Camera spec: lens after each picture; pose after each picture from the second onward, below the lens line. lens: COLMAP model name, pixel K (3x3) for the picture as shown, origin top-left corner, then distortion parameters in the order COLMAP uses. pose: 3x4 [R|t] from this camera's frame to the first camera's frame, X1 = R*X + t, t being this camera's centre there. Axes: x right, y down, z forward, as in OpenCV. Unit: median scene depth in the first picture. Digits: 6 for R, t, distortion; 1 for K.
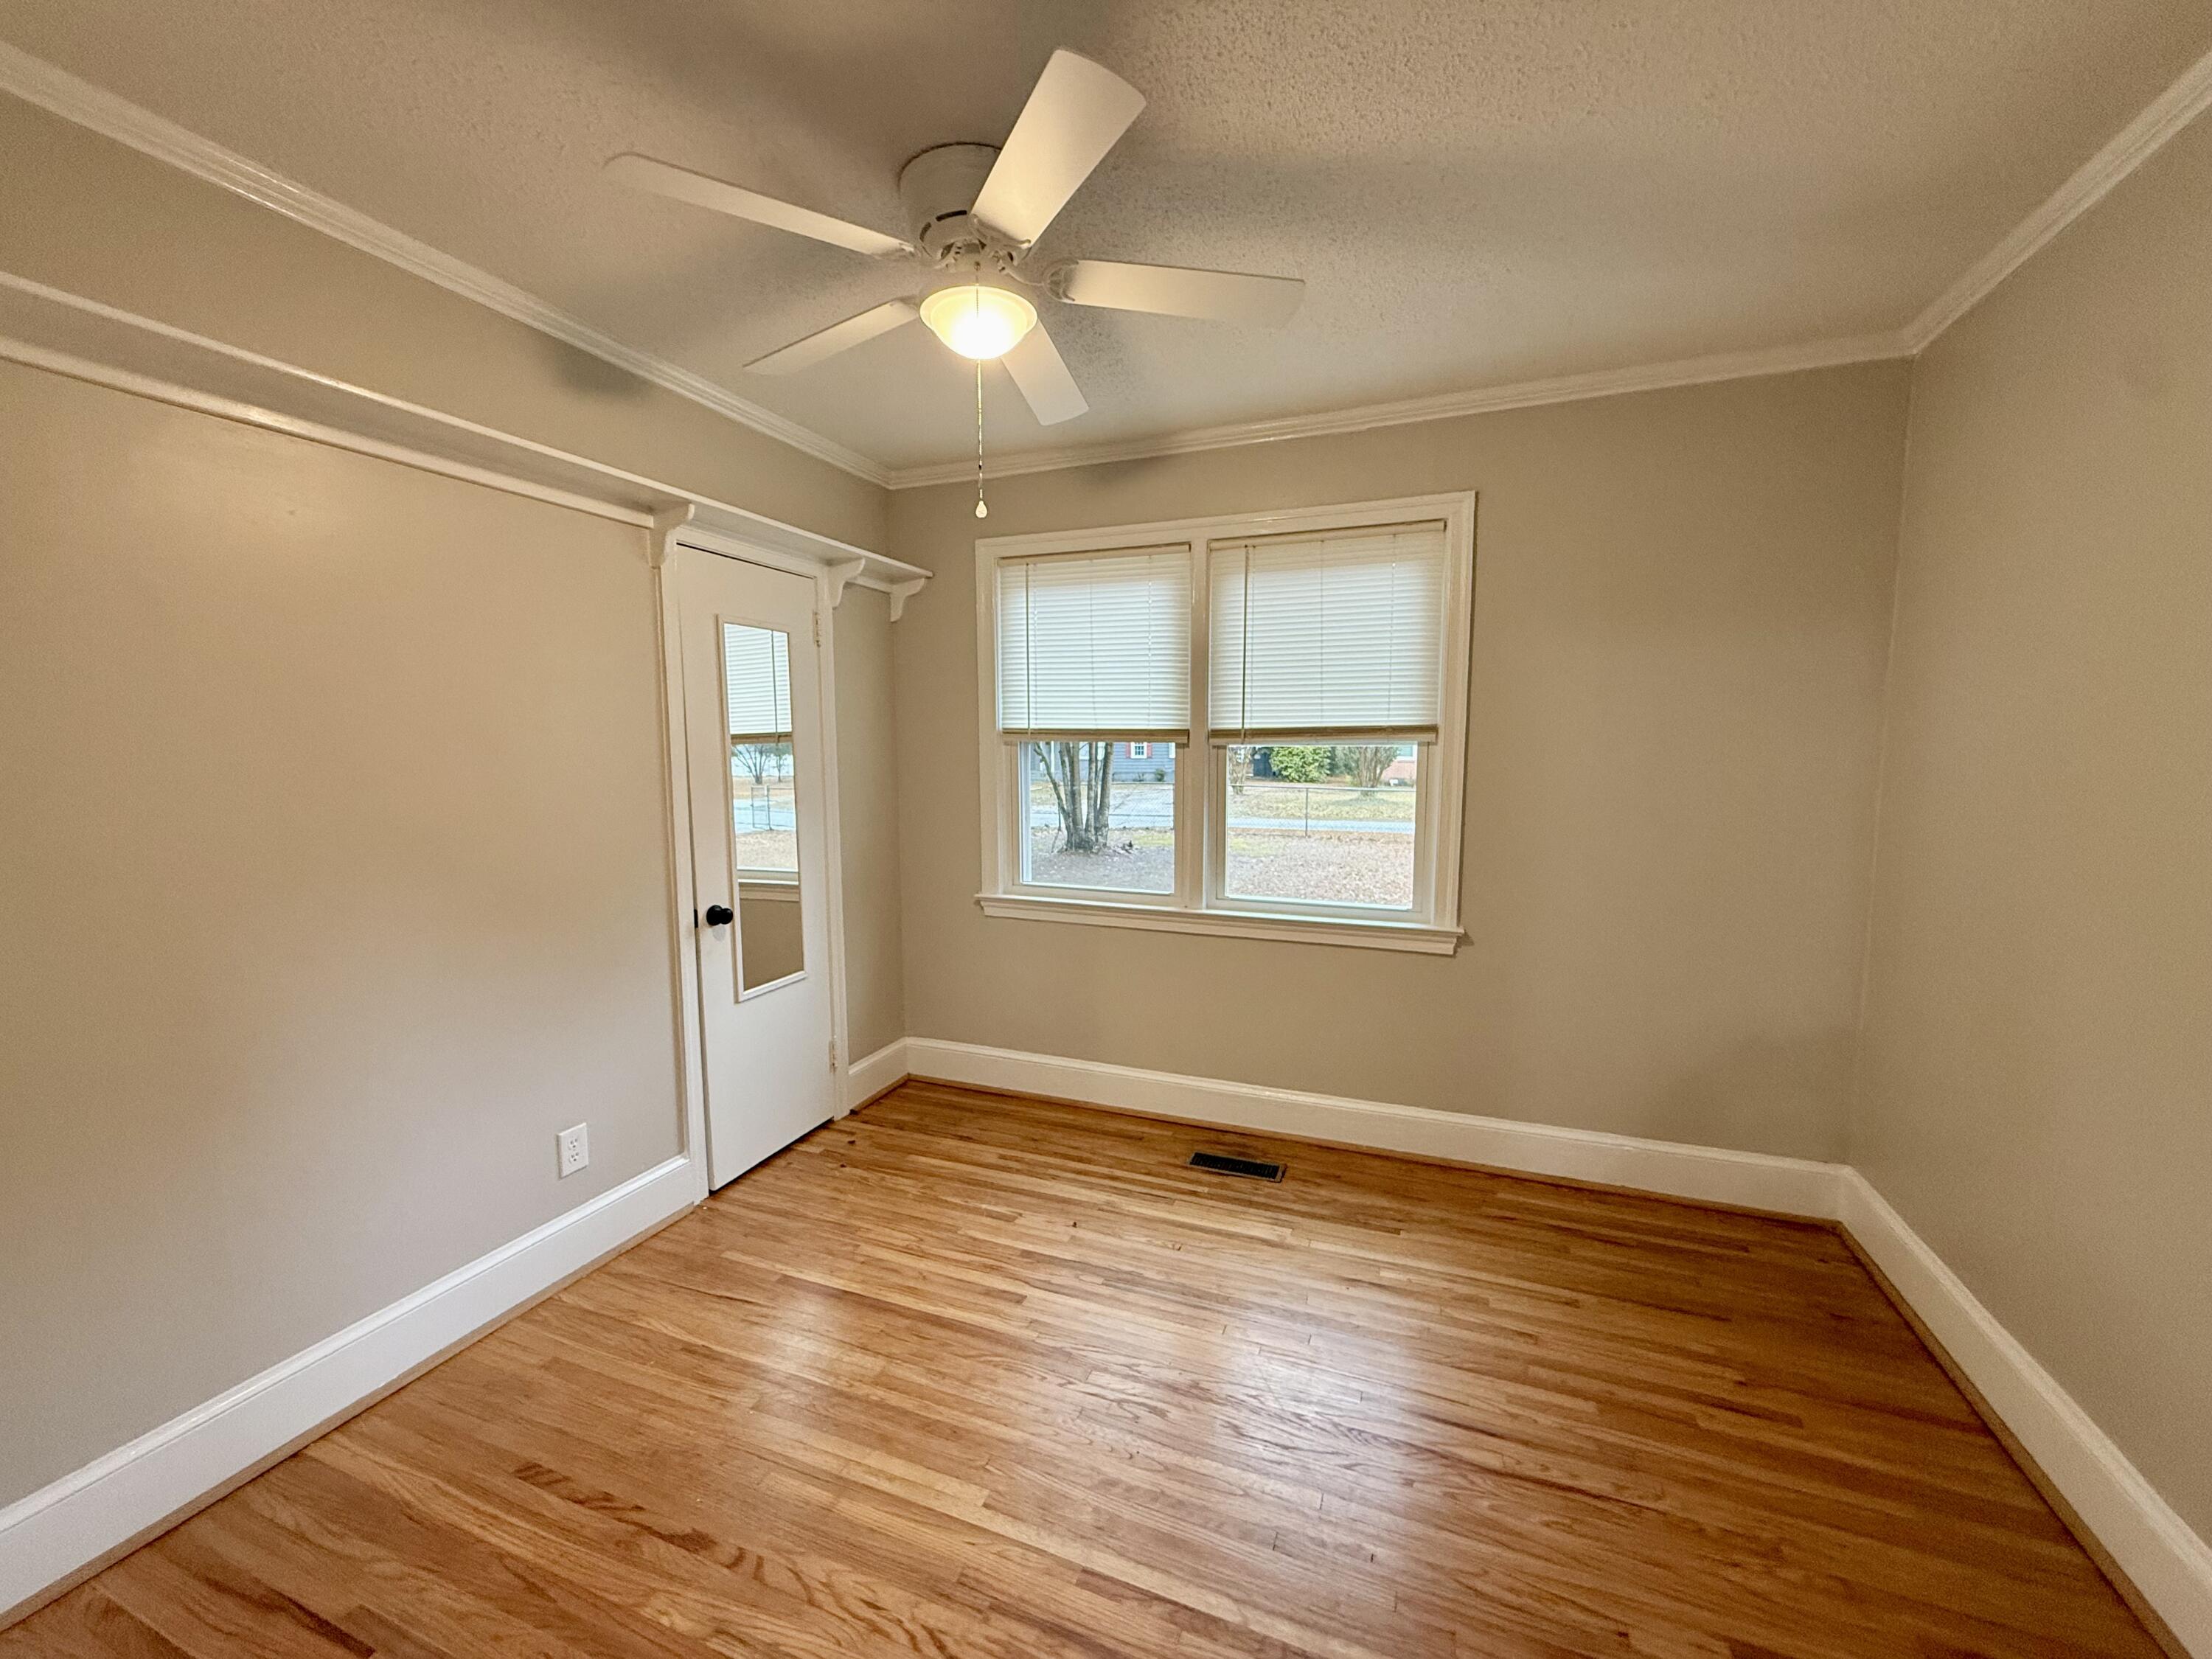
lens RADIAL K [[877.1, 0, 1107.2], [0, 877.1, 827.4], [0, 0, 1]] dist [0.000546, -0.000432]
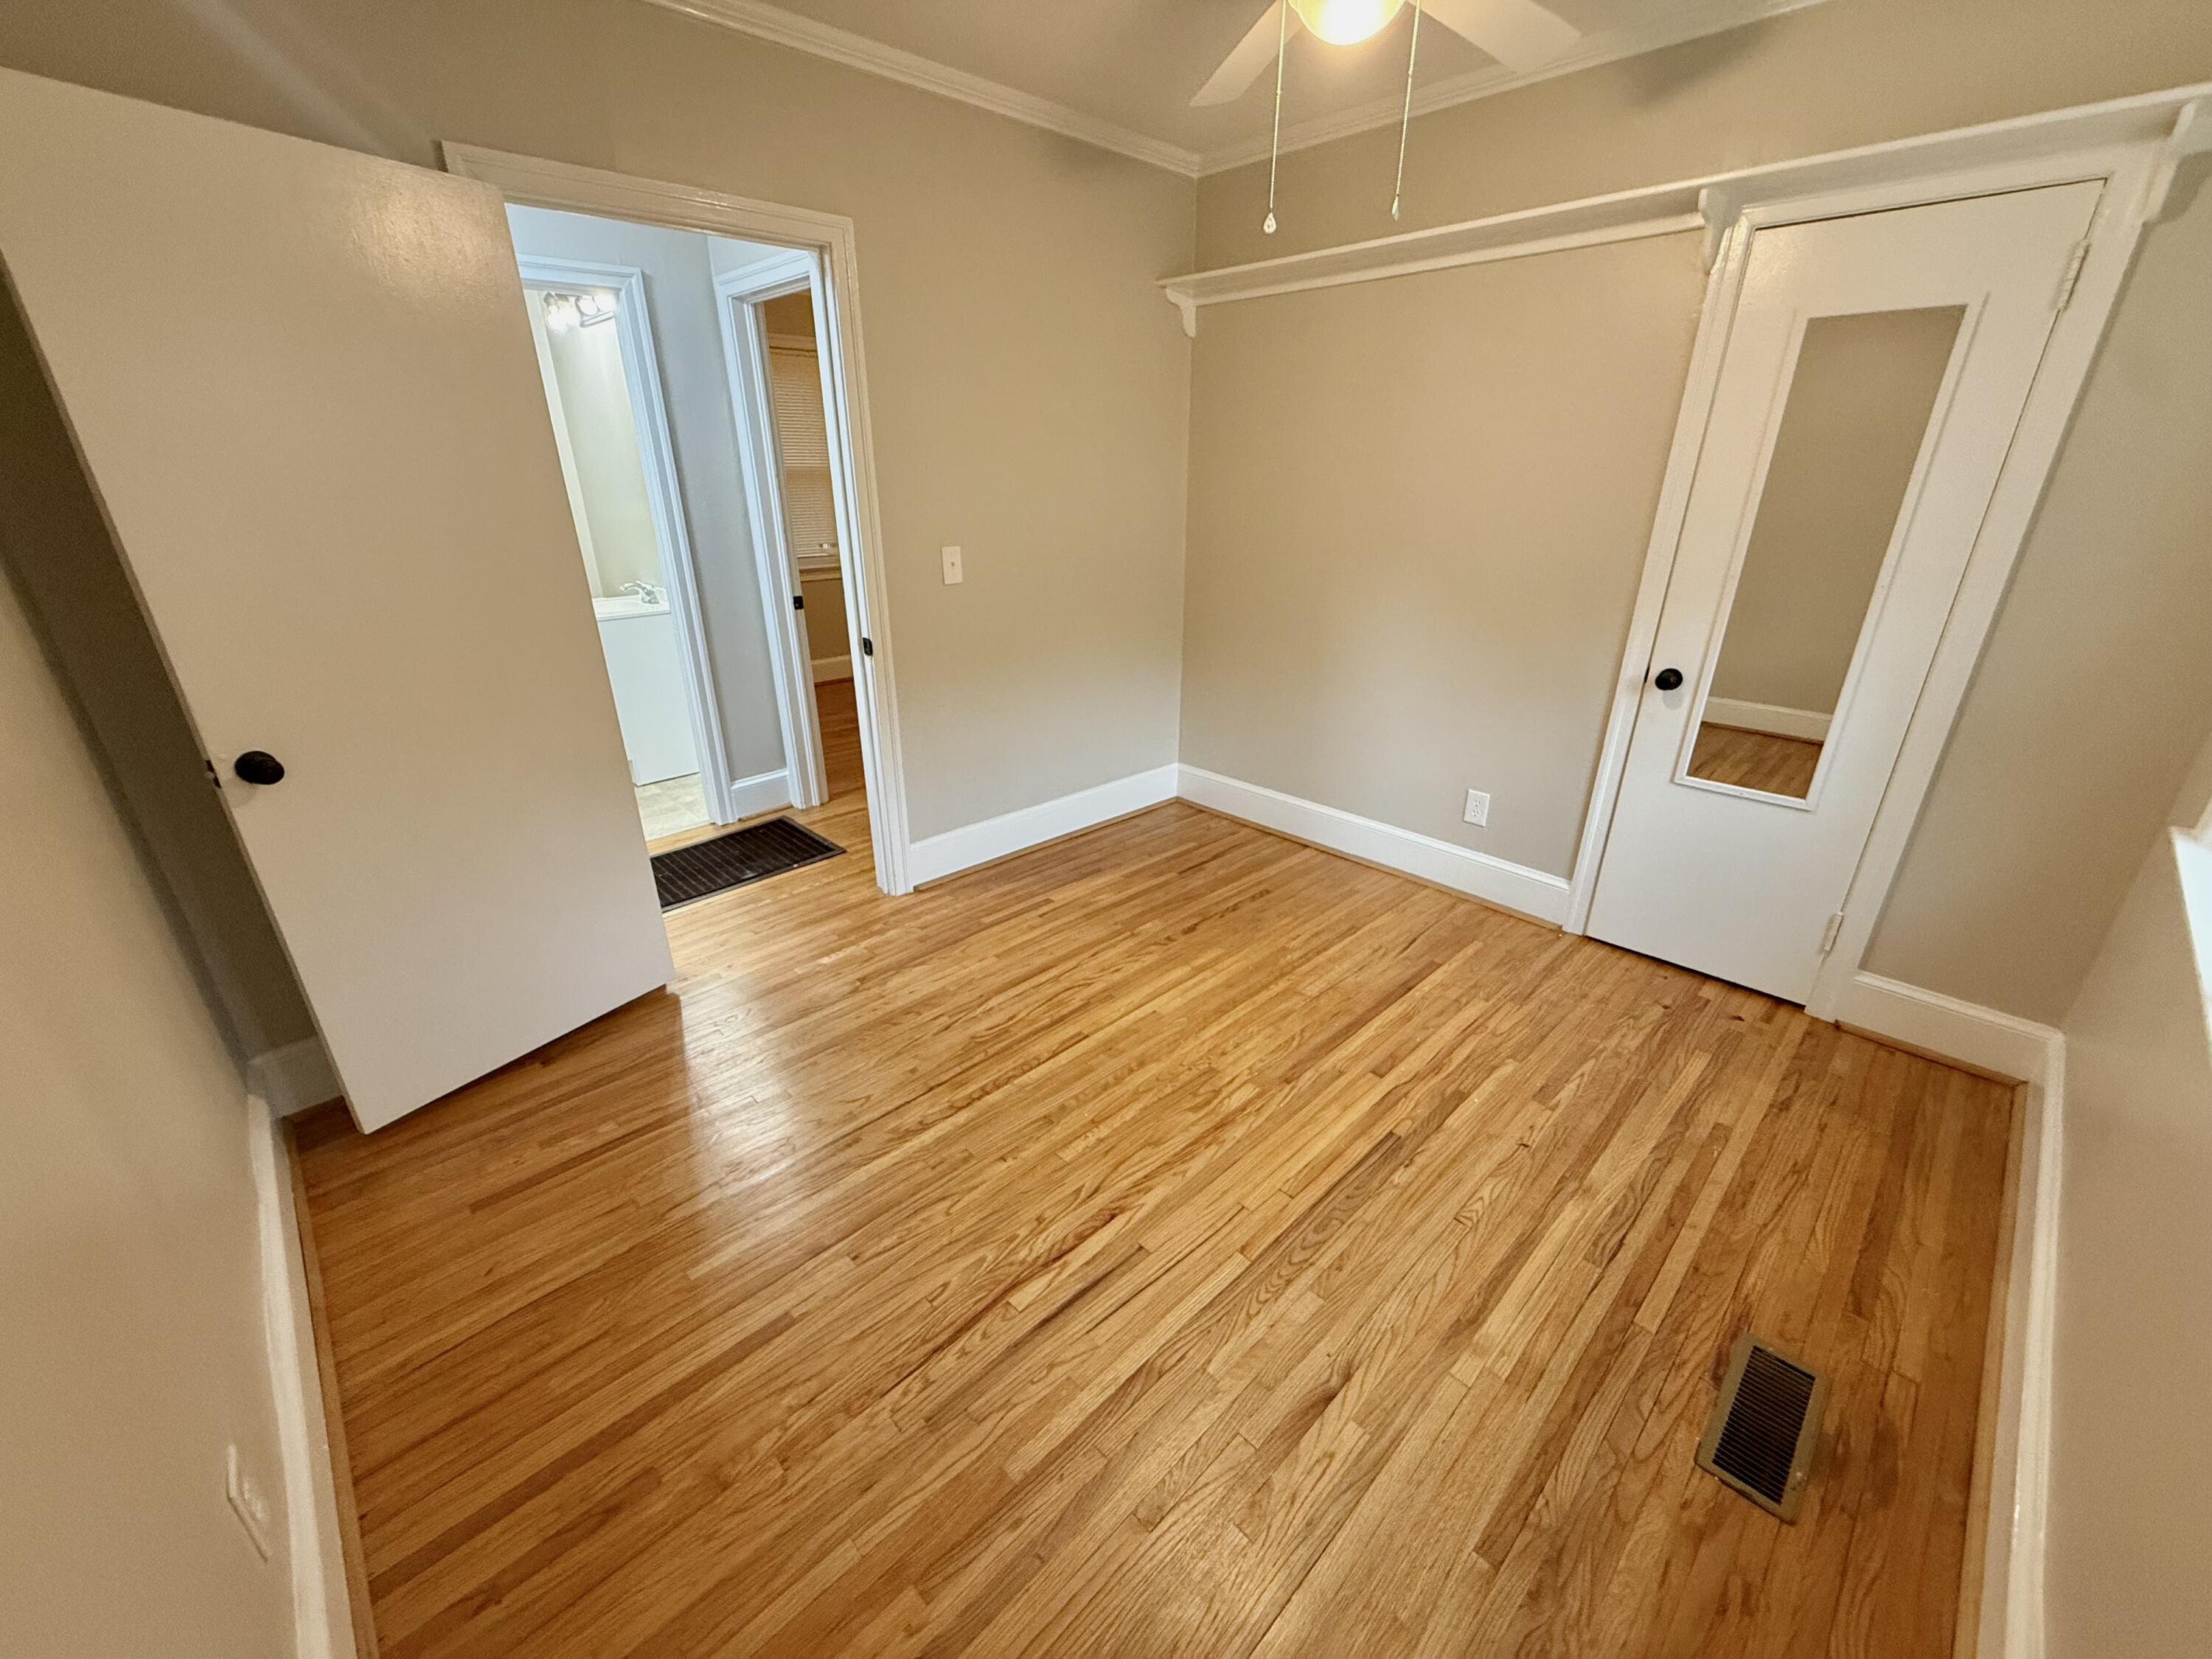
lens RADIAL K [[877.1, 0, 1098.1], [0, 877.1, 836.0], [0, 0, 1]] dist [0.000546, -0.000432]
pose [[-0.412369, 0.360143, -0.836809, 0.678379], [-0.084969, 0.899336, 0.428924, -0.103969], [0.907046, 0.247977, -0.340257, 0.844683]]
